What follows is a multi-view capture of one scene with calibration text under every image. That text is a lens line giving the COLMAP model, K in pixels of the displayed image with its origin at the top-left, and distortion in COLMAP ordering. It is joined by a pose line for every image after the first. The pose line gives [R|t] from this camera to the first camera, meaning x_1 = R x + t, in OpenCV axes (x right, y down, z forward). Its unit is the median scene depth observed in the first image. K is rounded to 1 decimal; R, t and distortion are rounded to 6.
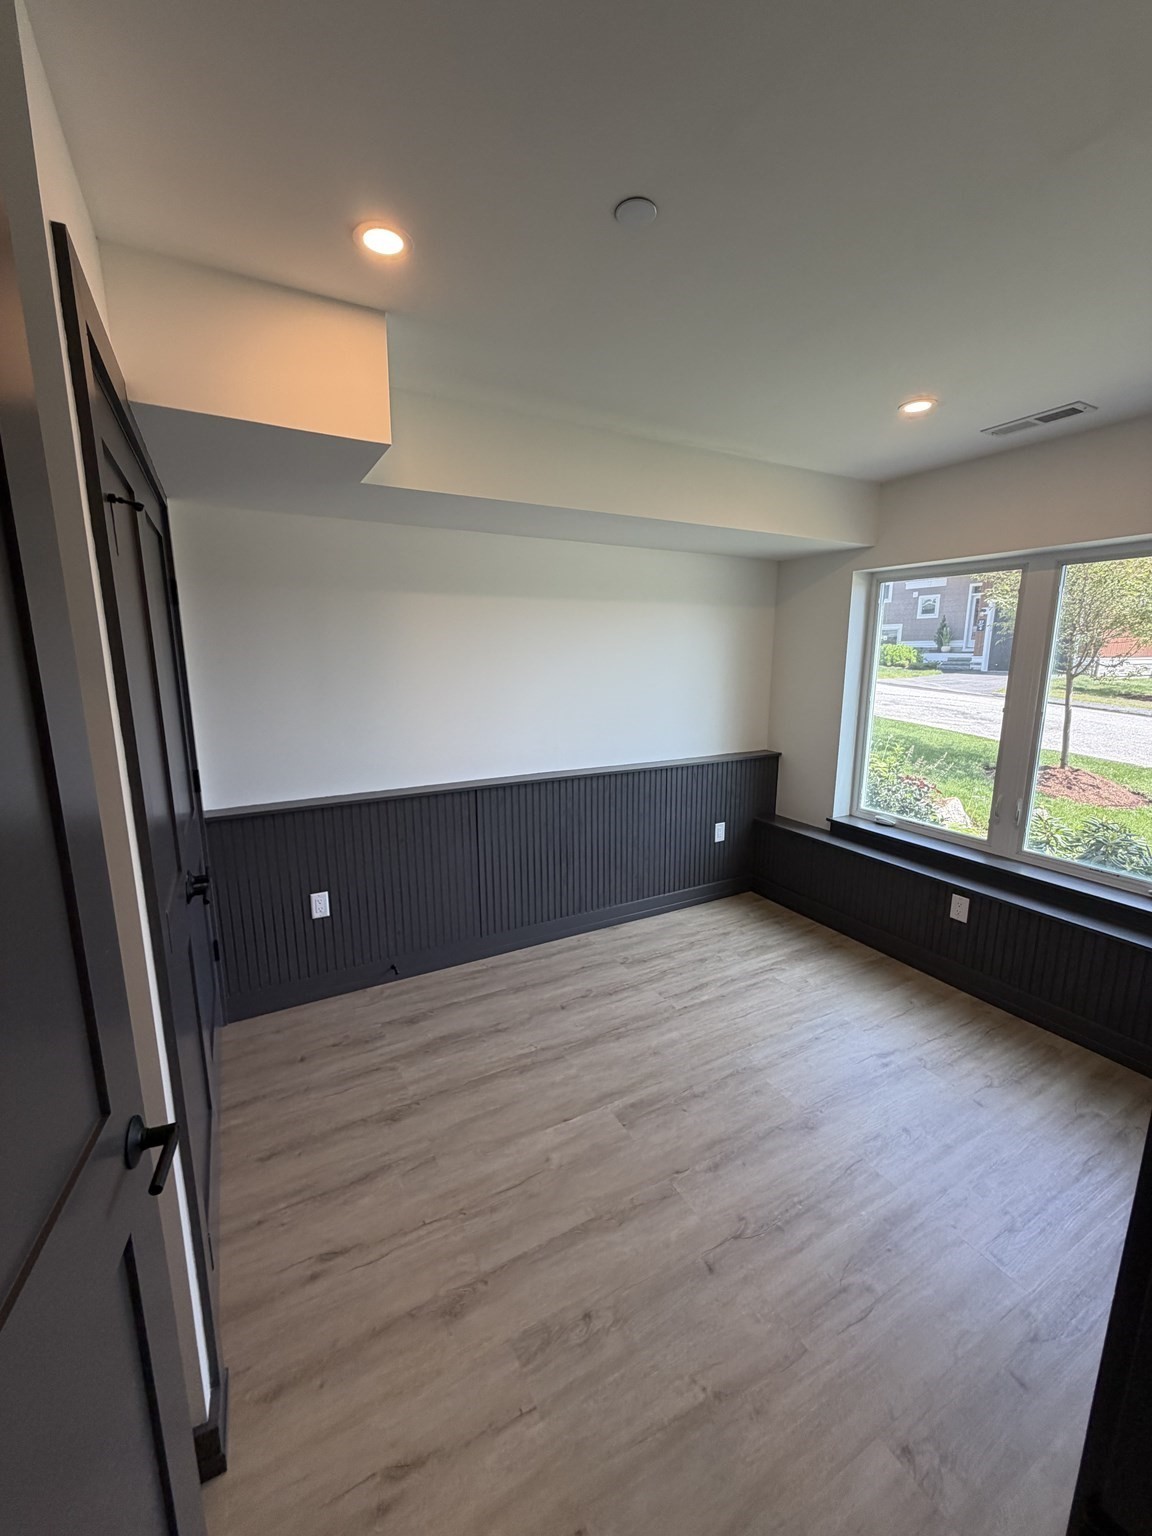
lens RADIAL K [[608.2, 0, 578.6], [0, 608.2, 767.5], [0, 0, 1]] dist [-0.001675, 0.000782]
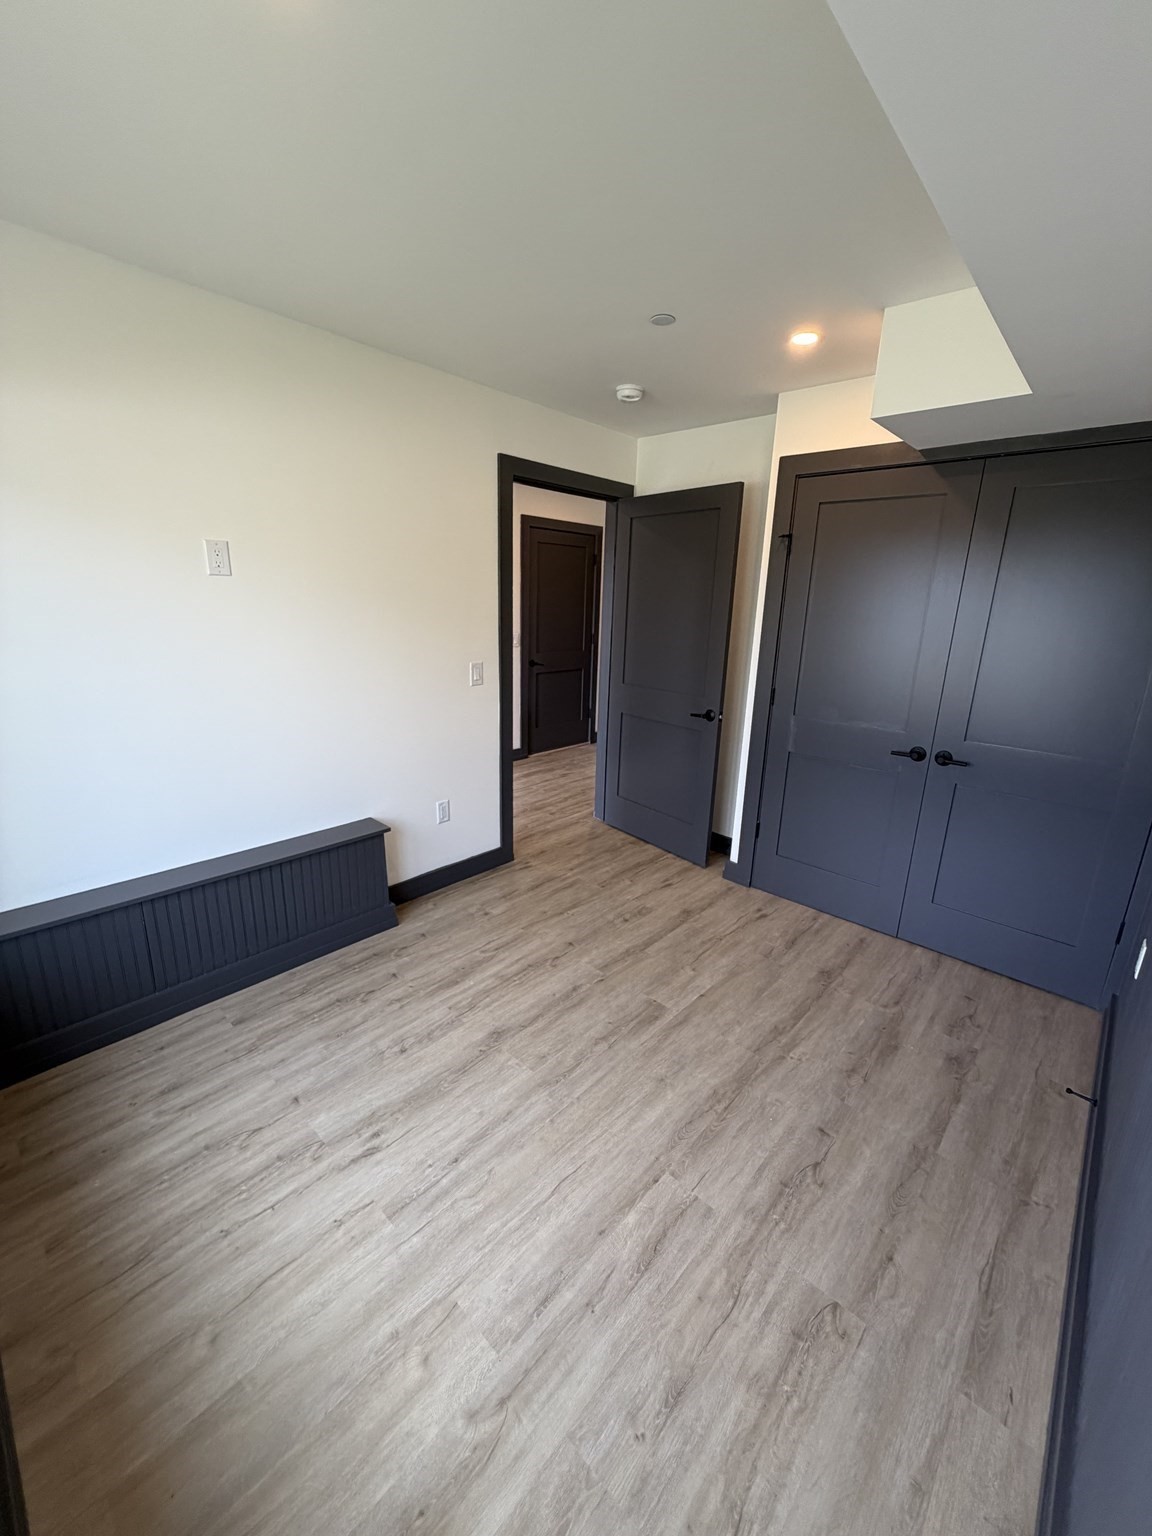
lens RADIAL K [[608.2, 0, 574.5], [0, 608.2, 763.9], [0, 0, 1]] dist [-0.001675, 0.000782]
pose [[-0.949107, 0.055298, -0.310062, 0.497865], [-0.090960, 0.894390, 0.437942, -0.276629], [0.301534, 0.443856, -0.843842, 1.558216]]
